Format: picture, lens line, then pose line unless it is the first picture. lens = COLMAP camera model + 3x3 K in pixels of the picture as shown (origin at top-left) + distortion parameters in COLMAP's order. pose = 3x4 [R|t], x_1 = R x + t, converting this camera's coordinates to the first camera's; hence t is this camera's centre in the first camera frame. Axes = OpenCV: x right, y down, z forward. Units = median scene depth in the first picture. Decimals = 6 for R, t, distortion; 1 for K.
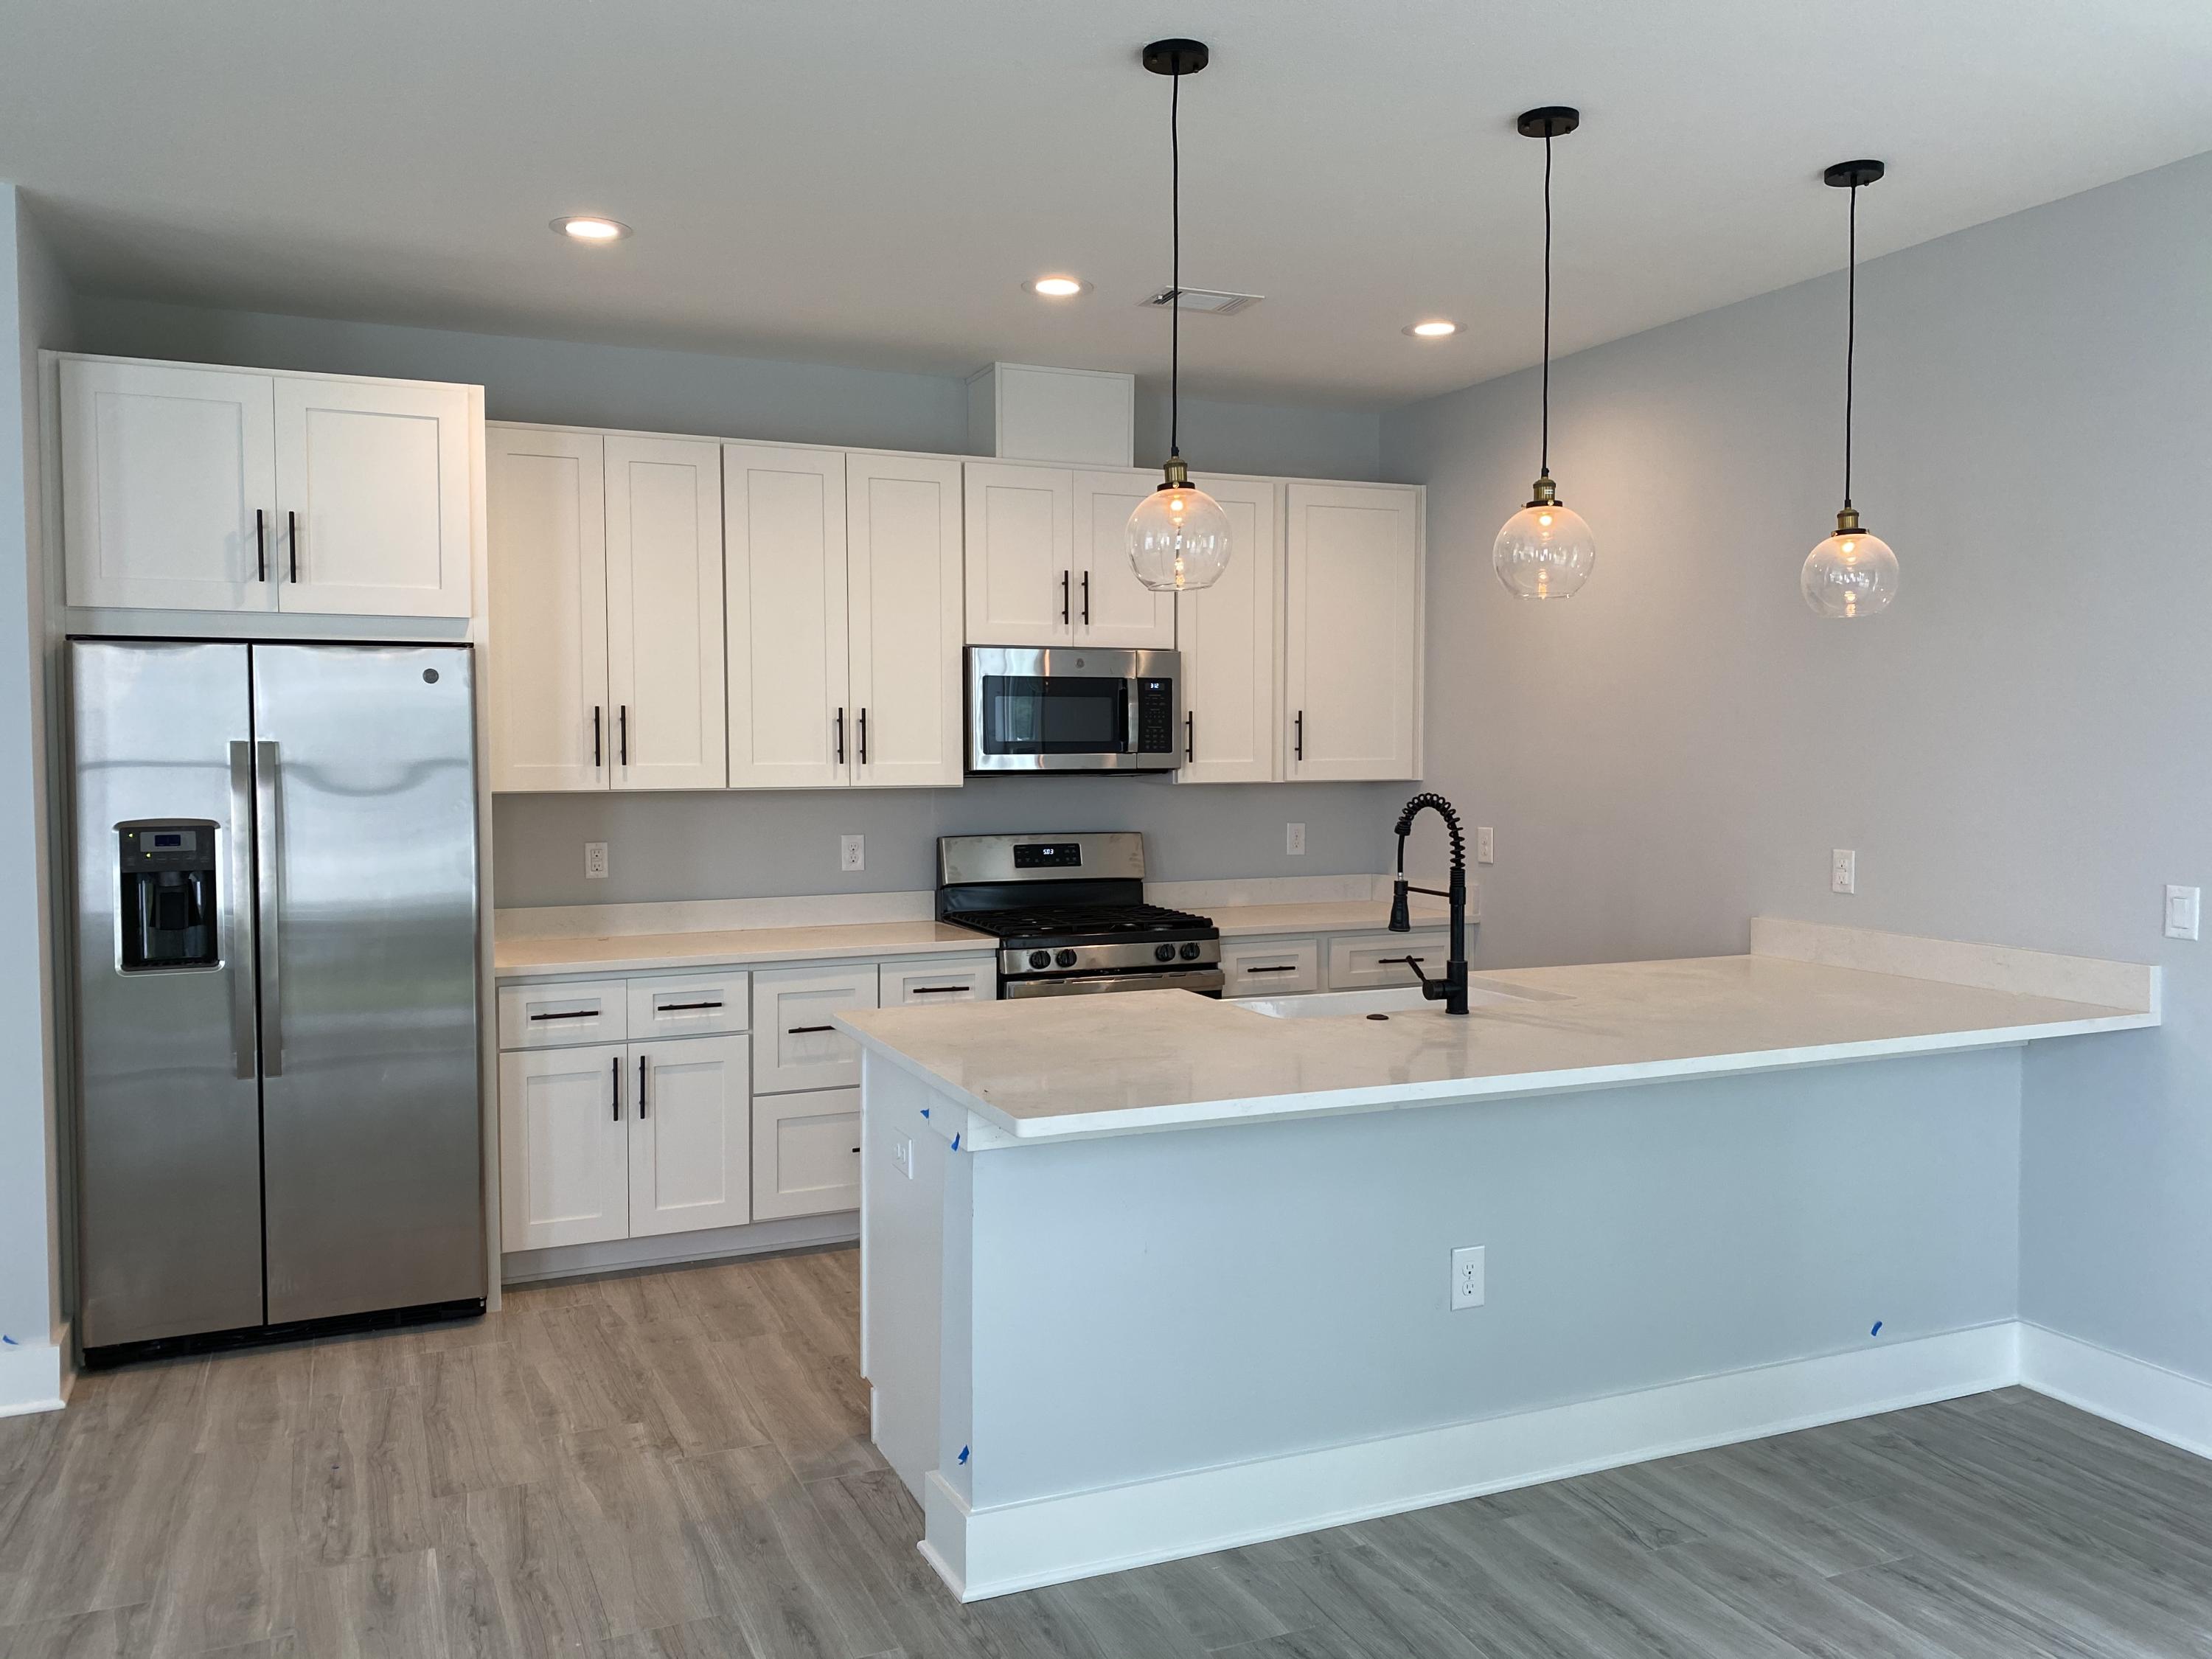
lens RADIAL K [[1713.9, 0, 1105.0], [0, 1713.9, 830.6], [0, 0, 1]] dist [0.014234, -0.000906]
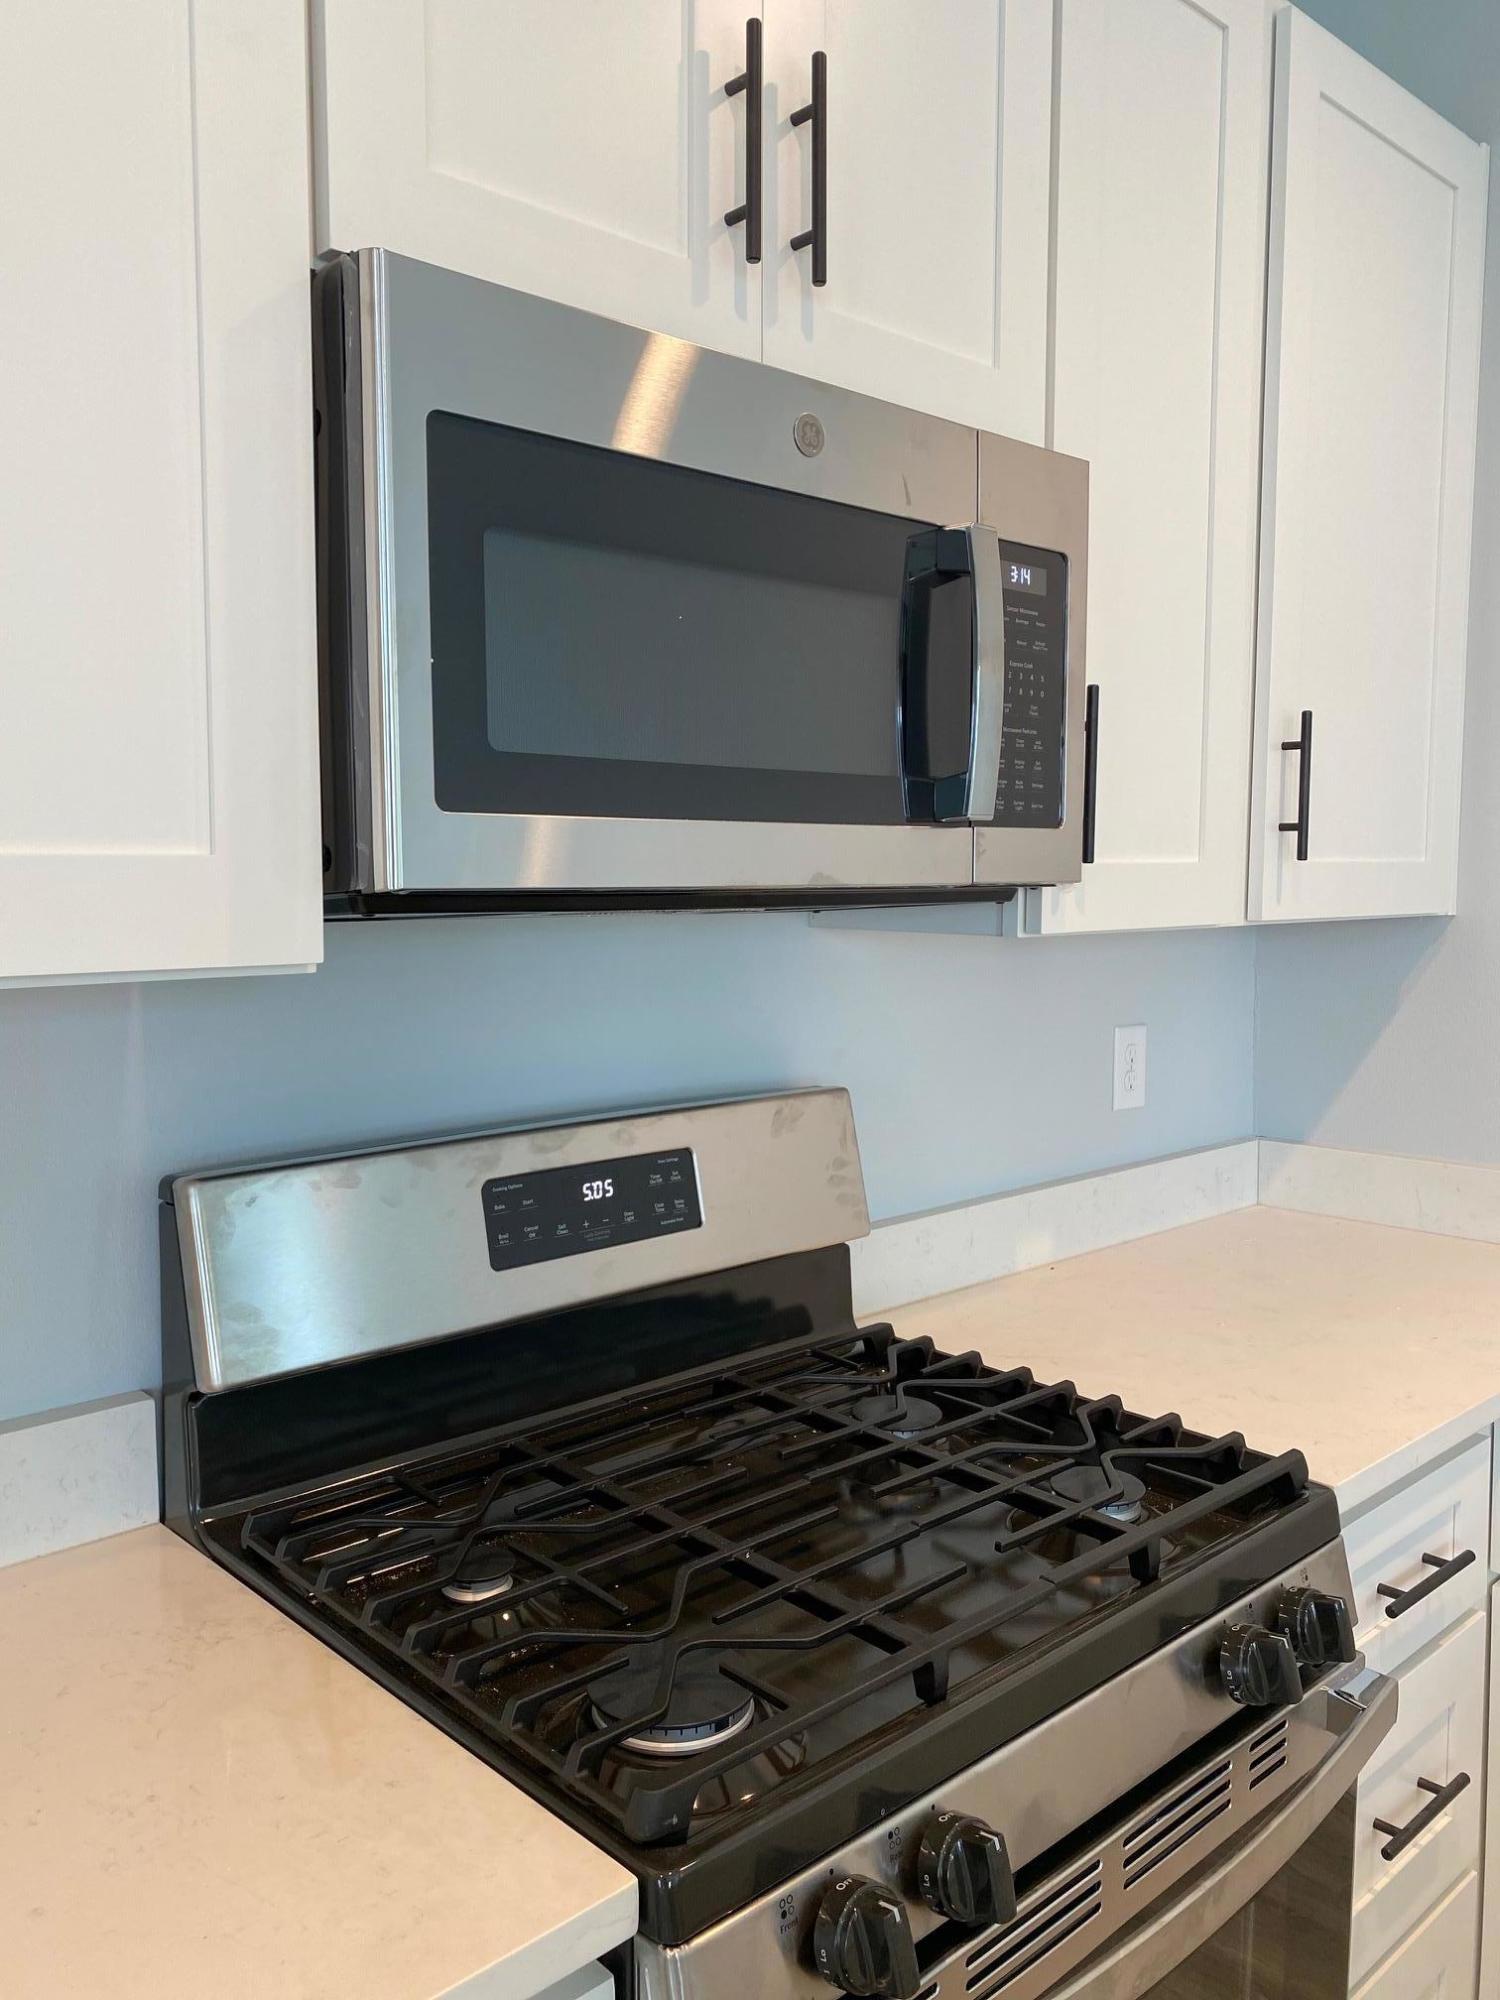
lens RADIAL K [[1549.7, 0, 755.3], [0, 1549.7, 991.5], [0, 0, 1]] dist [0.014234, -0.000906]
pose [[0.941479, -0.016982, 0.336644, -0.091680], [0.005077, 0.999331, 0.036211, -0.027766], [-0.337034, -0.032383, 0.940936, 0.767598]]
